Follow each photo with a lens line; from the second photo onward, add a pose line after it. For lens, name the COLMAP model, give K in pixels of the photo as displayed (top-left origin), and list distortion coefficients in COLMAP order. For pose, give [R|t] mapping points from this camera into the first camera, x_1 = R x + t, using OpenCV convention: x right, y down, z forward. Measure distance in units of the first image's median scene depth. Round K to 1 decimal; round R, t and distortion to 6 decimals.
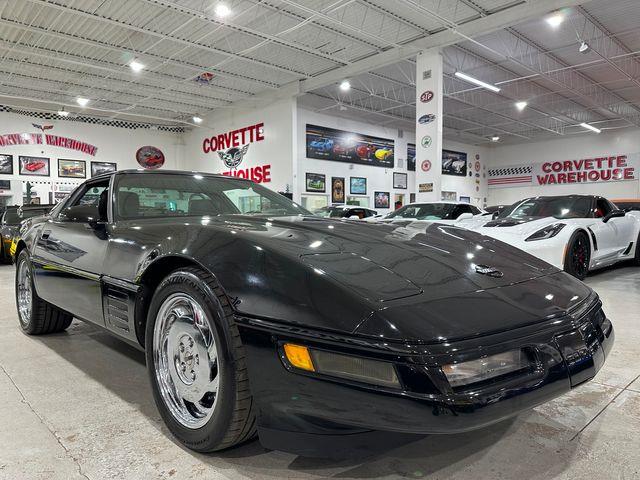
lens RADIAL K [[450.7, 0, 317.3], [0, 450.7, 239.3], [0, 0, 1]] dist [0.064652, -0.090194]
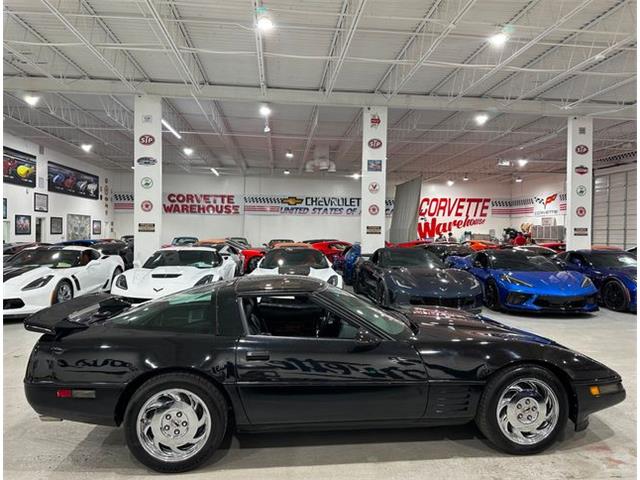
lens RADIAL K [[450.7, 0, 317.3], [0, 450.7, 239.3], [0, 0, 1]] dist [0.064652, -0.090194]
pose [[0.608110, 0.003755, 0.793844, -0.187363], [0.014330, 0.999774, -0.015707, -0.036127], [-0.793723, 0.020927, 0.607919, 0.038521]]
